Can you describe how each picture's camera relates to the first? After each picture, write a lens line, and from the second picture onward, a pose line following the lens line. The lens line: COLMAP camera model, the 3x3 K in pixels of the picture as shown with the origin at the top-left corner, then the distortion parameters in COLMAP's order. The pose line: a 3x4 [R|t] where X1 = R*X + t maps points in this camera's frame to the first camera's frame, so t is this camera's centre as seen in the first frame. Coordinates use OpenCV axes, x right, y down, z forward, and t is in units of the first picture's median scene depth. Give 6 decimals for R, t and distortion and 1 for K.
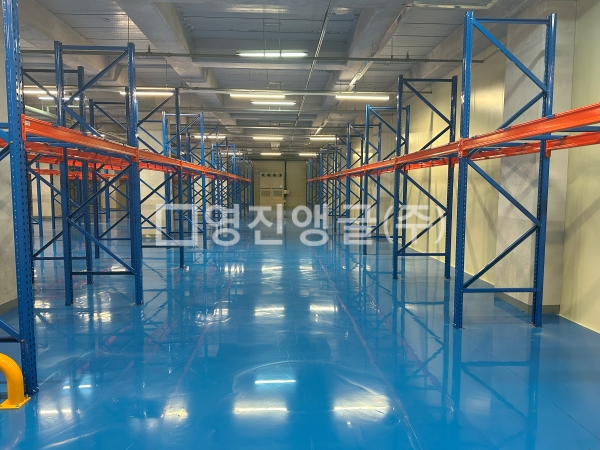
lens RADIAL K [[420.2, 0, 300.0], [0, 420.2, 225.0], [0, 0, 1]] dist [0.063145, -0.076435]
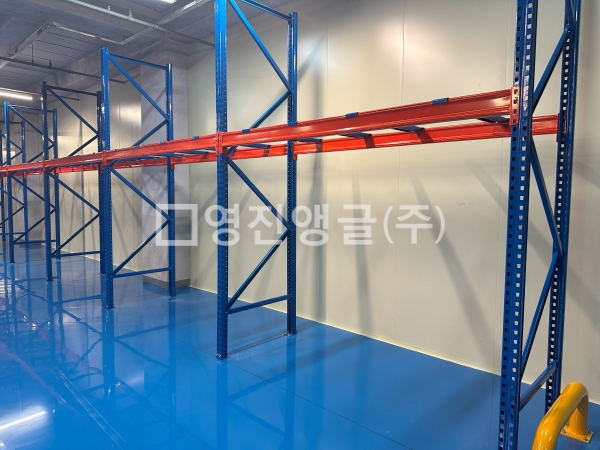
lens RADIAL K [[420.2, 0, 300.0], [0, 420.2, 225.0], [0, 0, 1]] dist [0.063145, -0.076435]
pose [[0.726583, -0.044963, 0.685606, -0.033159], [0.053391, 0.998534, 0.008903, 0.017643], [-0.685002, 0.030137, 0.727918, -0.161932]]
